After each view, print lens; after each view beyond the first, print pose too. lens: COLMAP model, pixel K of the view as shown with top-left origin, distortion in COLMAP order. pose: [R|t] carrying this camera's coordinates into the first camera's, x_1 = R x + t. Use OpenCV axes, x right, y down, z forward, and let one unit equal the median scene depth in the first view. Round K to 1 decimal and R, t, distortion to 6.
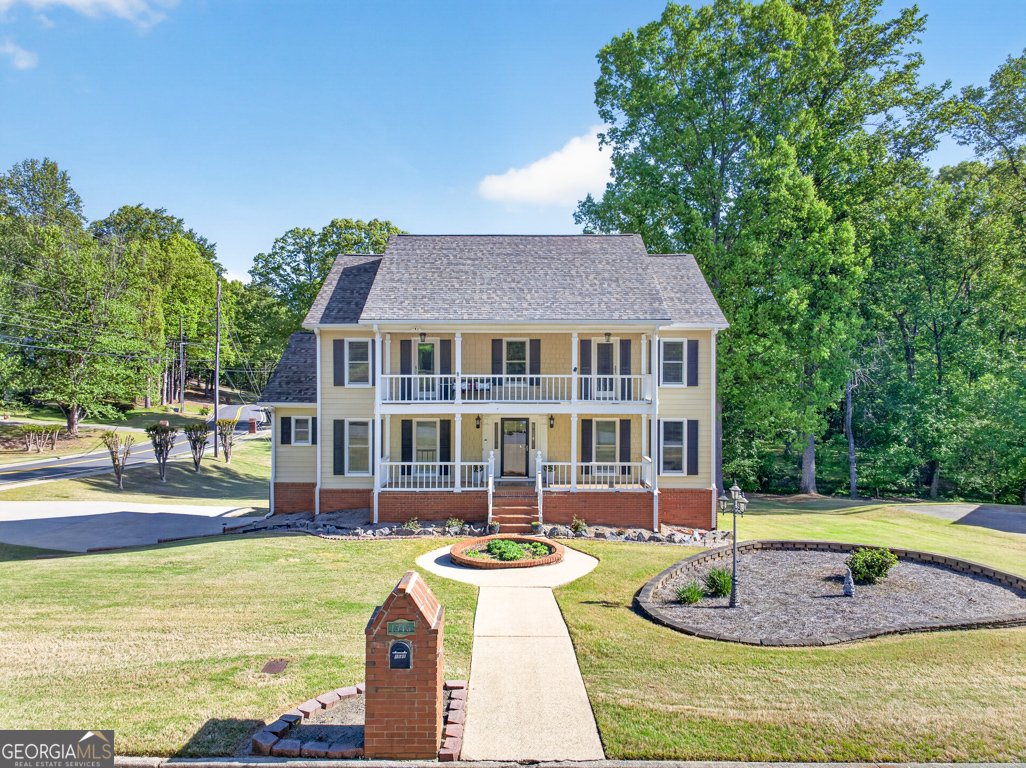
lens RADIAL K [[653.1, 0, 515.9], [0, 653.1, 391.5], [0, 0, 1]] dist [0.011136, -0.007192]
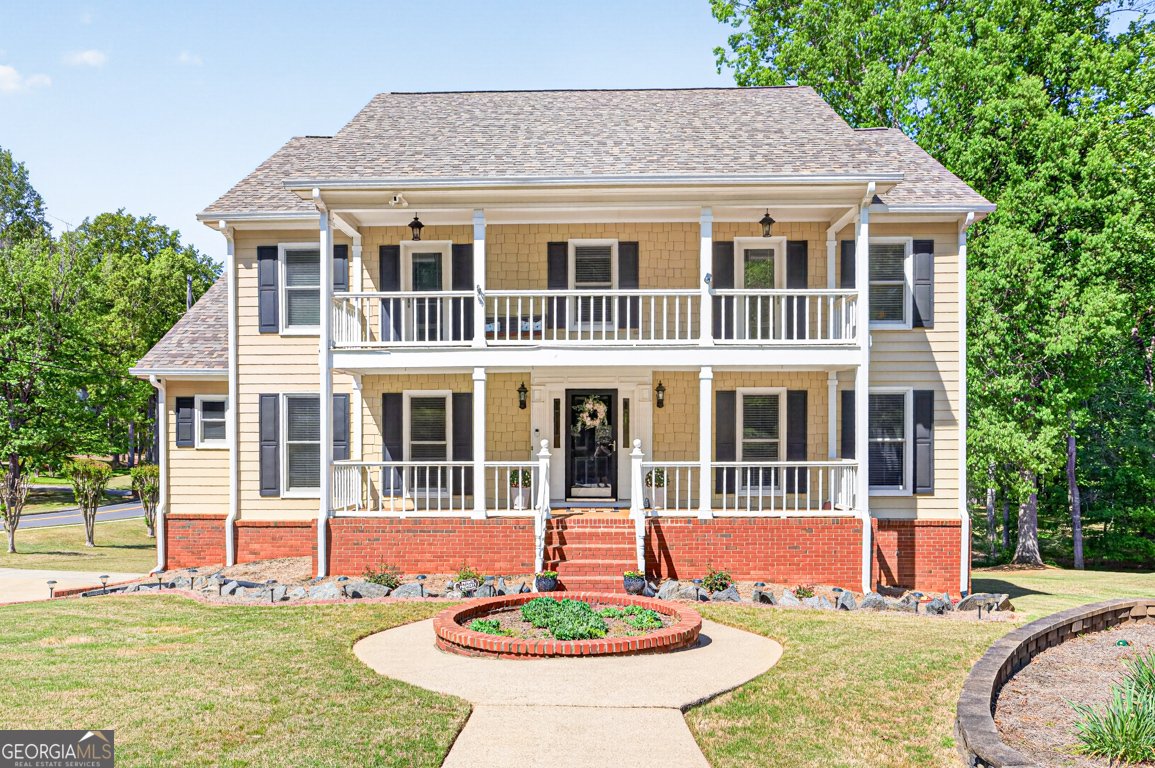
lens RADIAL K [[819.7, 0, 586.3], [0, 819.7, 450.1], [0, 0, 1]] dist [-0.006444, 0.010289]
pose [[0.999816, -0.004124, -0.018743, 0.006978], [0.004077, 0.999988, -0.002532, 0.093905], [0.018753, 0.002455, 0.999821, 0.325981]]
